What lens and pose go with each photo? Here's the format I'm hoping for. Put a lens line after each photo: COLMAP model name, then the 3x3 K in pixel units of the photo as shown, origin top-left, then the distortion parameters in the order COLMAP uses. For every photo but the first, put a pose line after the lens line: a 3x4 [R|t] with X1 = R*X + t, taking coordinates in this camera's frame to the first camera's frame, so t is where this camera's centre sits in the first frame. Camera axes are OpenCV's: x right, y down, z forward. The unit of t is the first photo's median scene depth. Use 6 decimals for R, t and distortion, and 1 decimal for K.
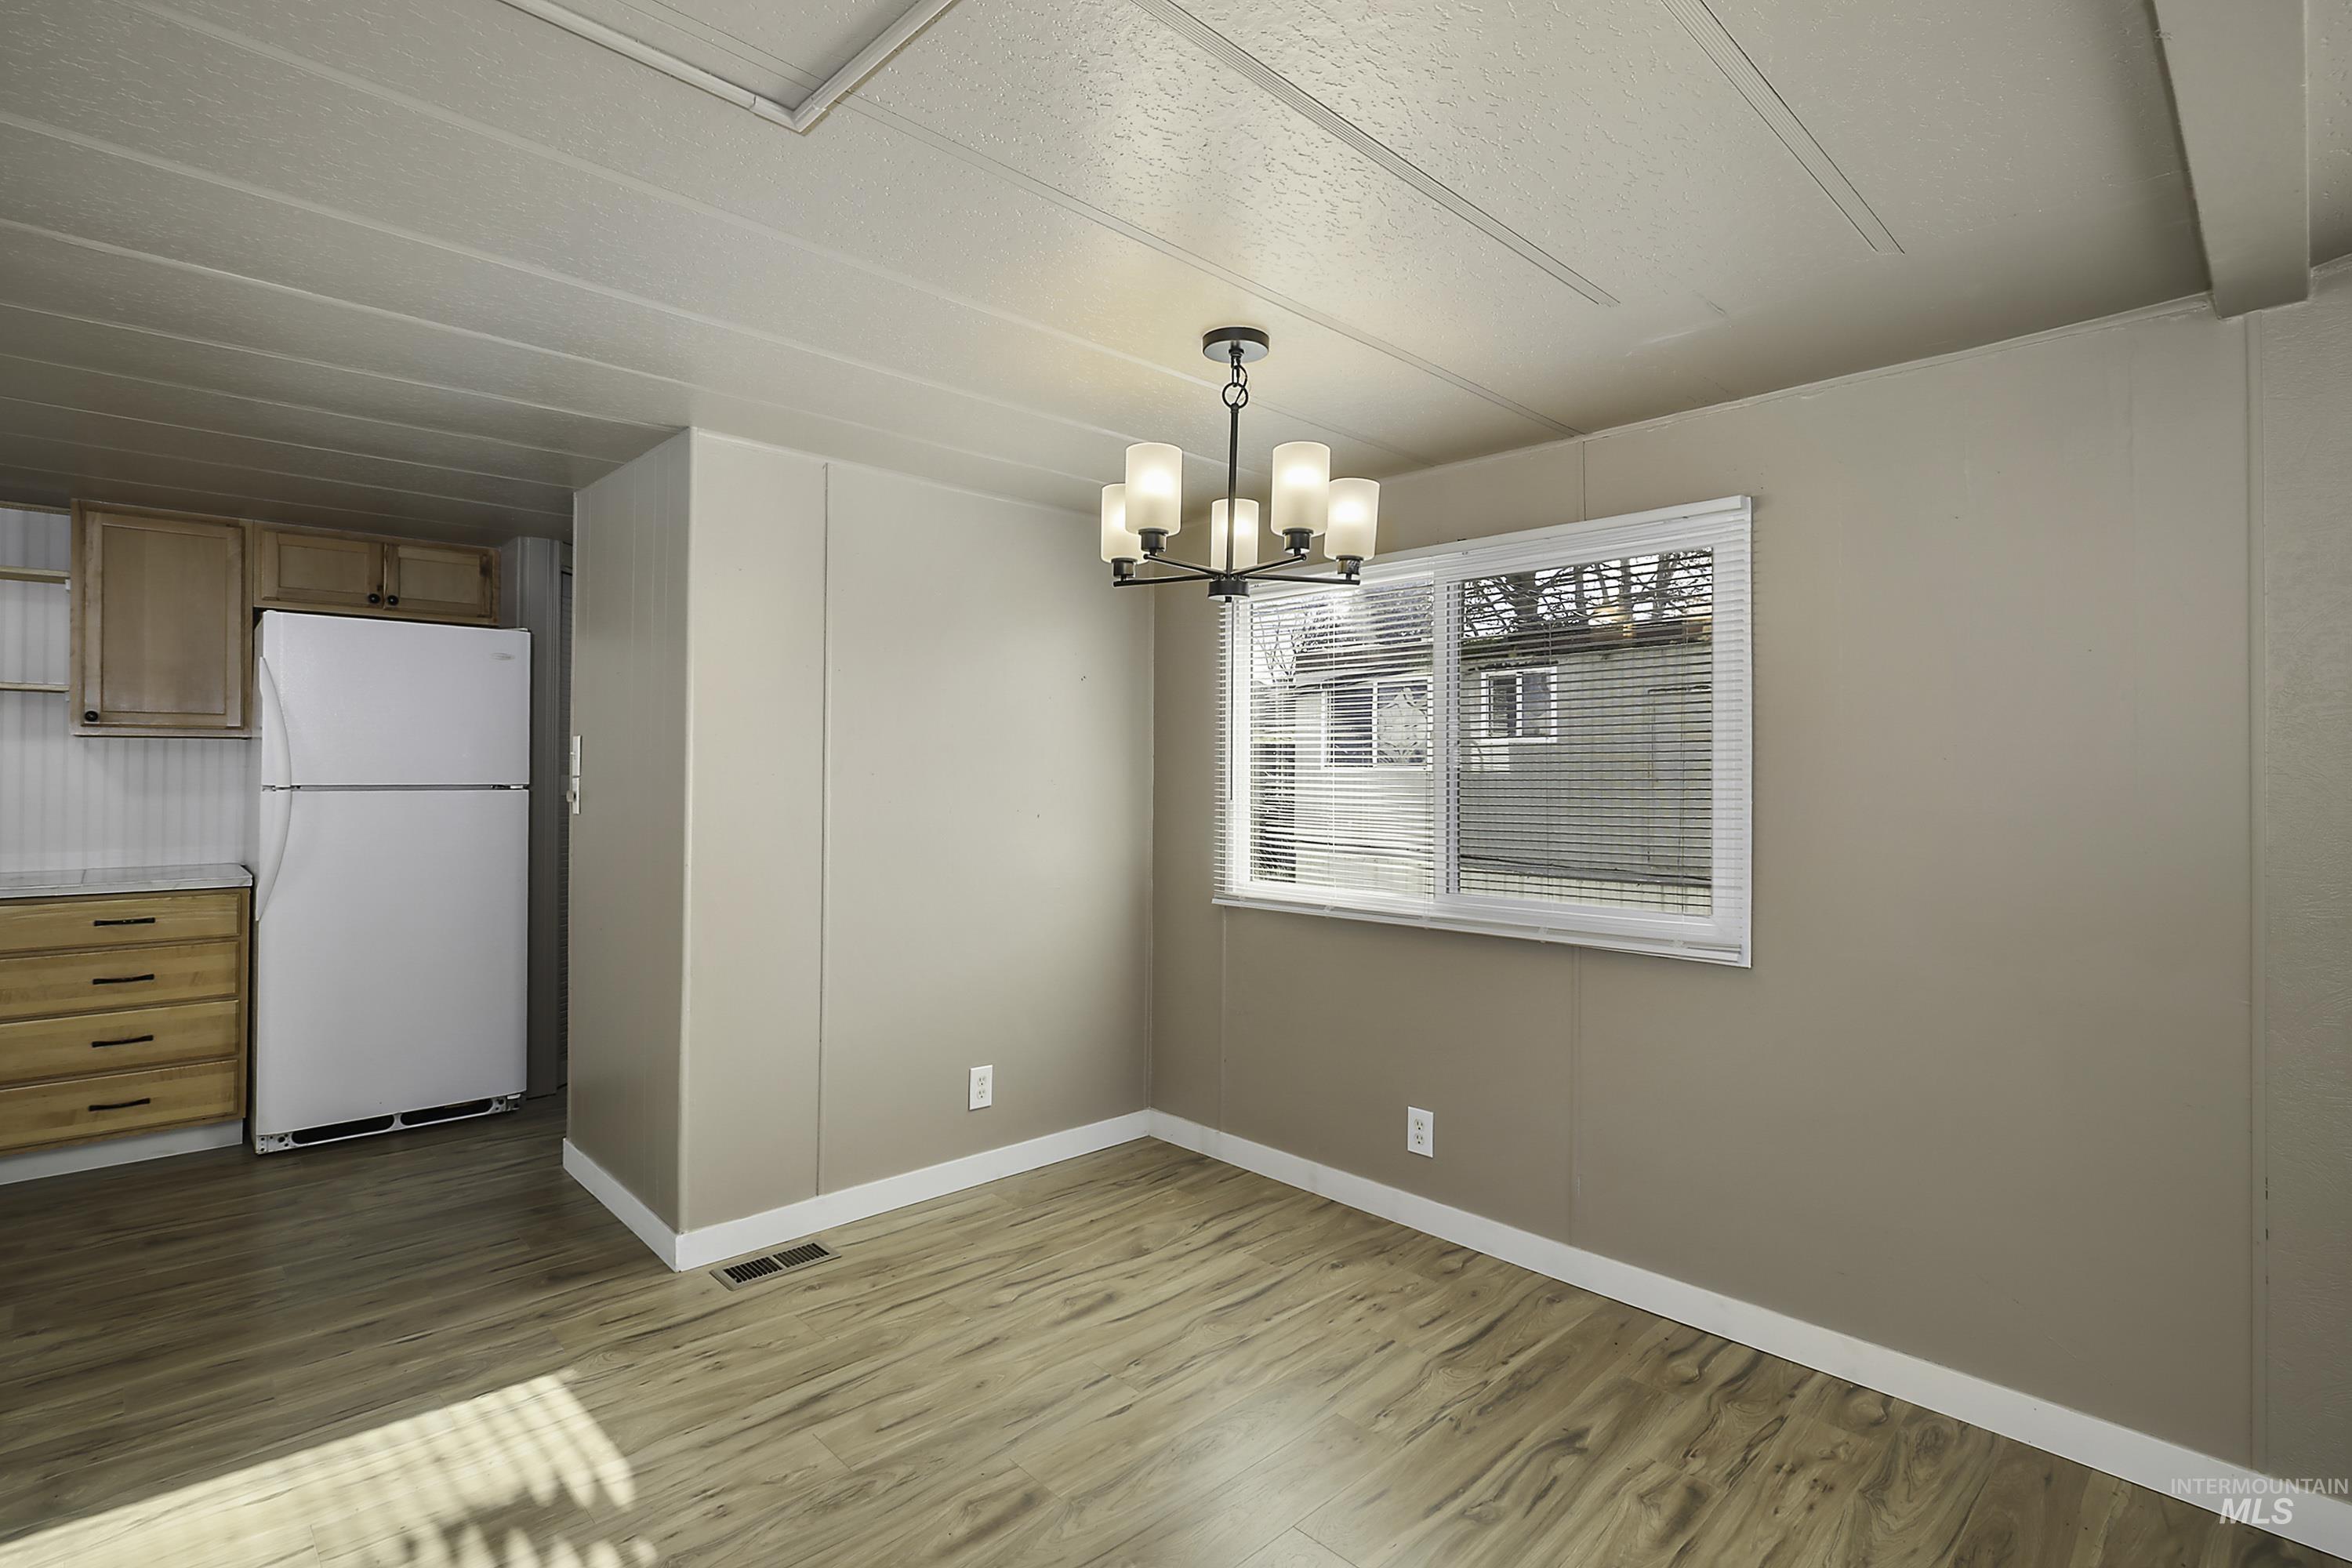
lens RADIAL K [[1106.7, 0, 1168.5], [0, 1106.7, 757.0], [0, 0, 1]] dist [-0.012459, 0.002689]
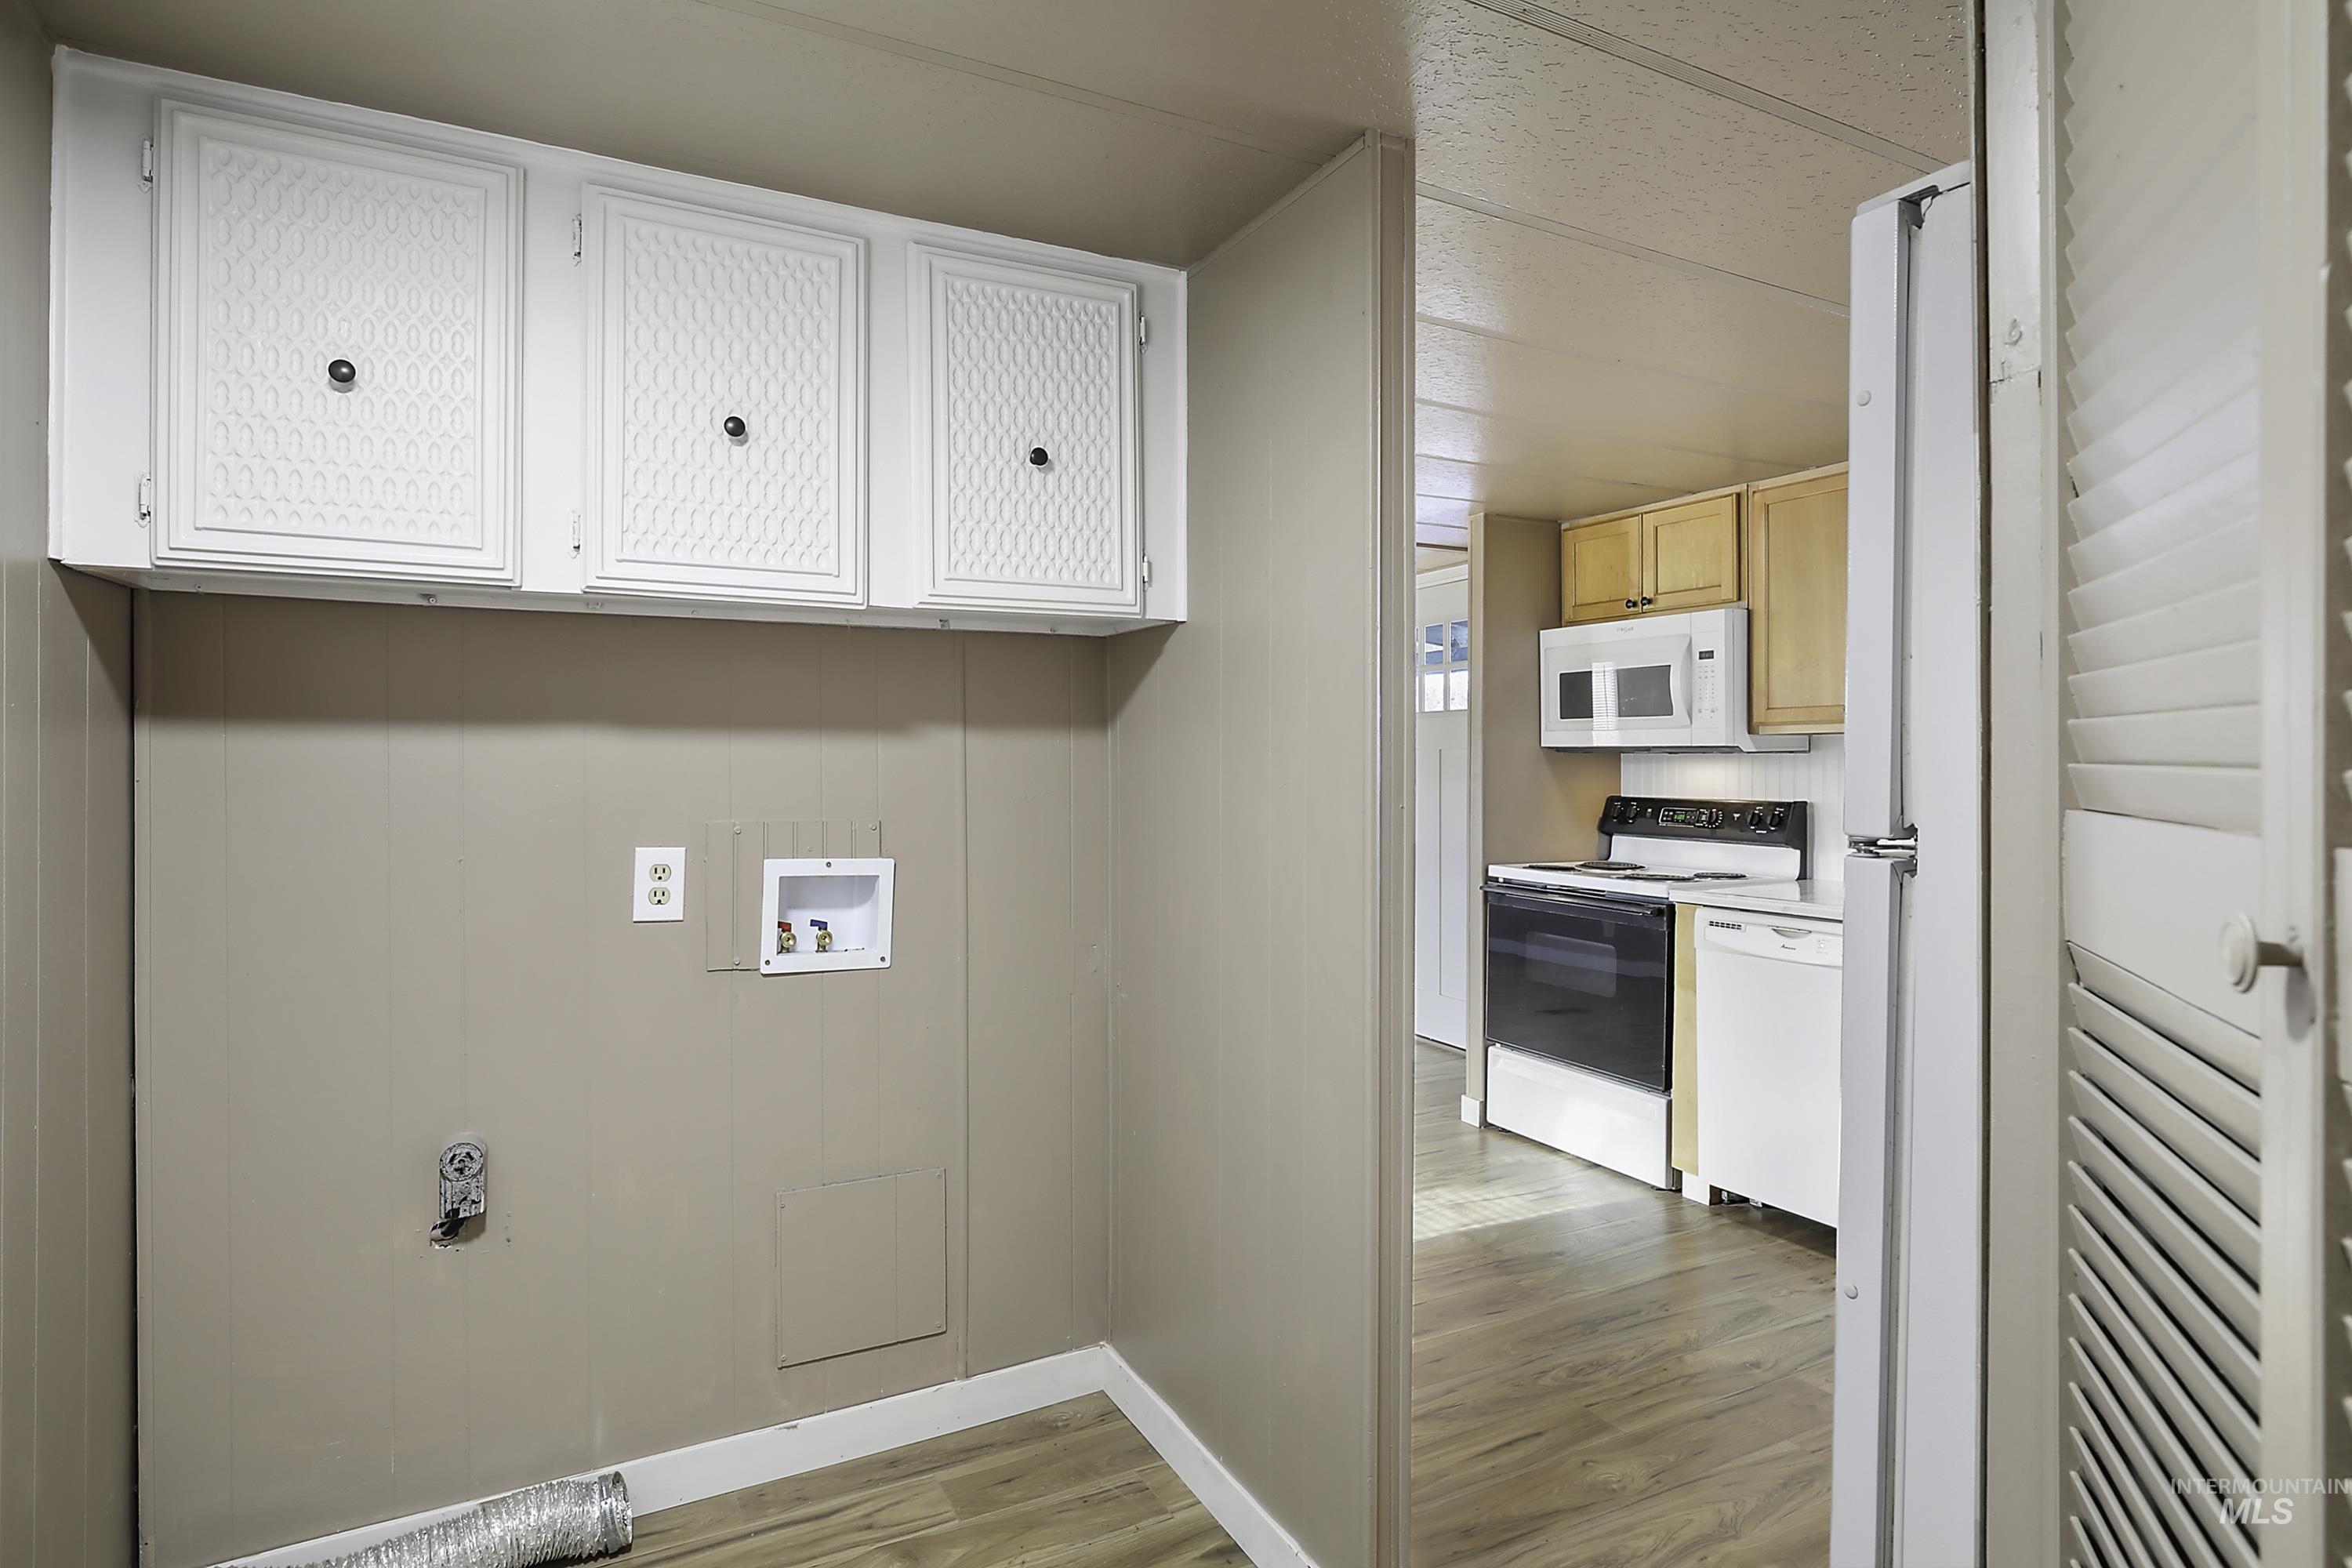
lens RADIAL K [[1241.5, 0, 1177.9], [0, 1241.5, 768.7], [0, 0, 1]] dist [-0.022514, 0.002187]
pose [[-0.961049, -0.008145, 0.276259, -0.593529], [-0.010429, 0.999923, -0.006798, 0.015225], [-0.276183, -0.009414, -0.961059, 1.514273]]
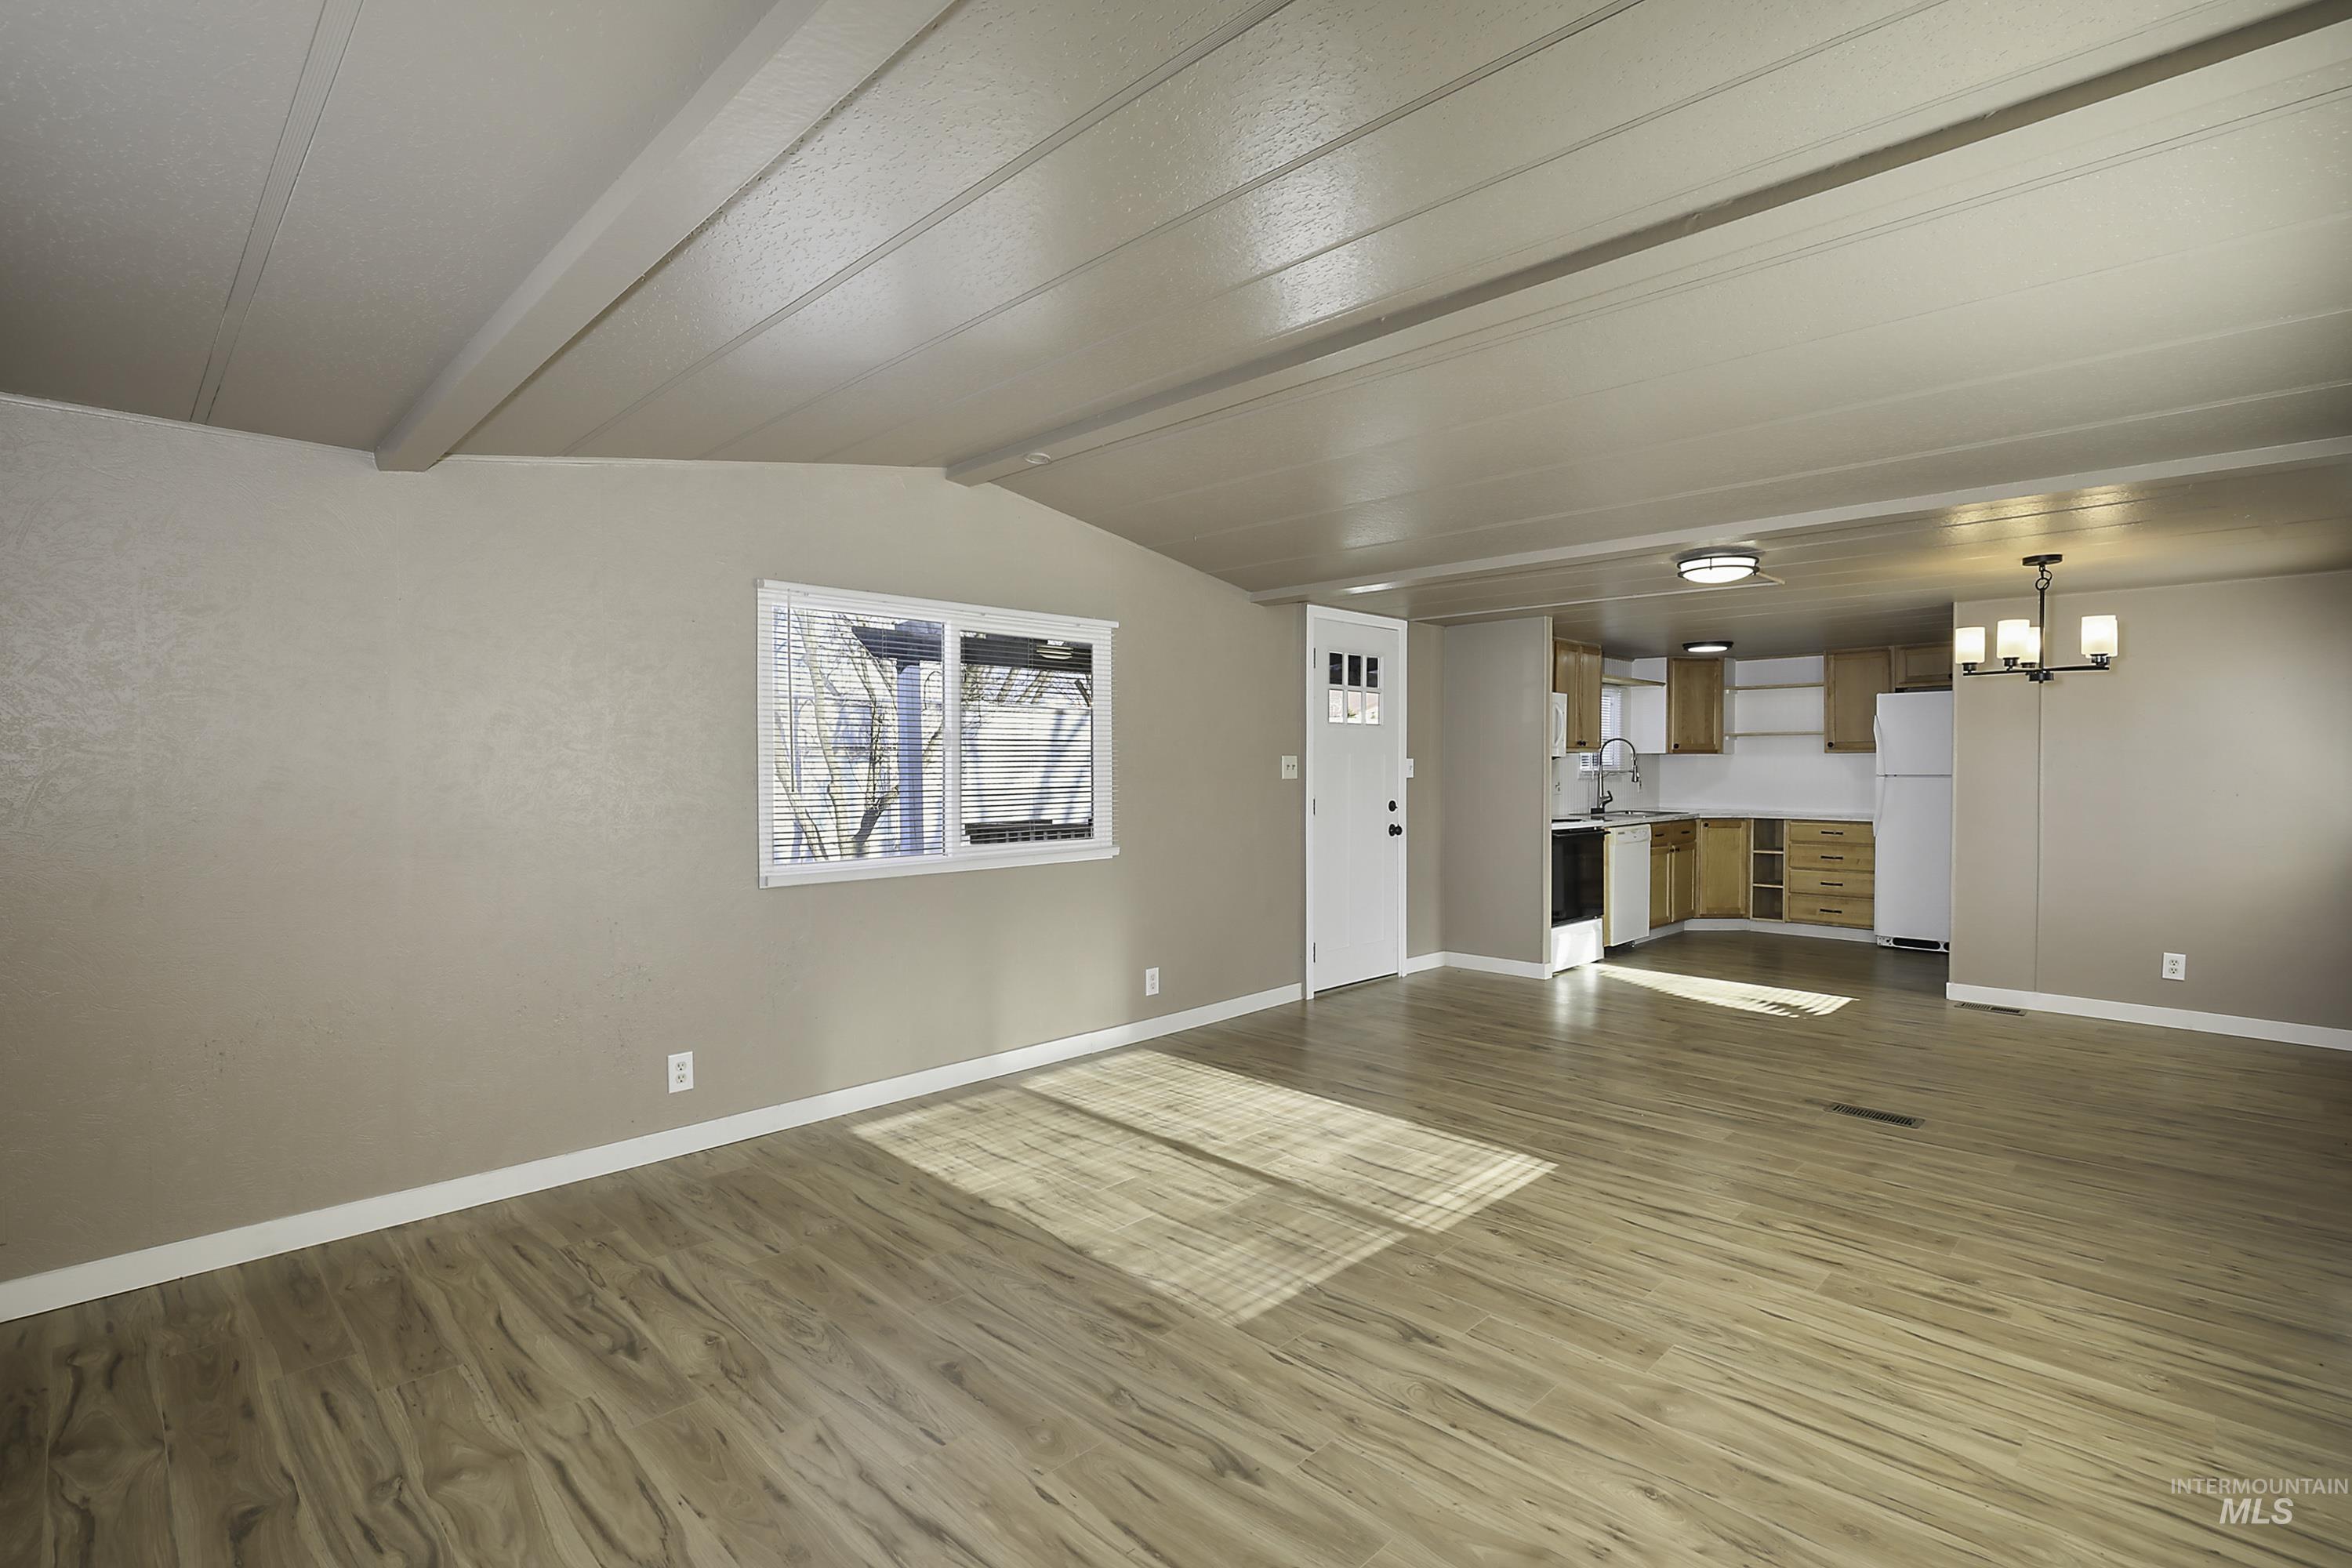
lens RADIAL K [[1106.7, 0, 1161.0], [0, 1106.7, 778.2], [0, 0, 1]] dist [-0.012459, 0.002689]
pose [[0.015586, 0.003698, -0.999872, 1.342076], [0.013867, 0.999896, 0.003914, 0.004486], [0.999782, -0.013927, 0.015533, -0.452961]]
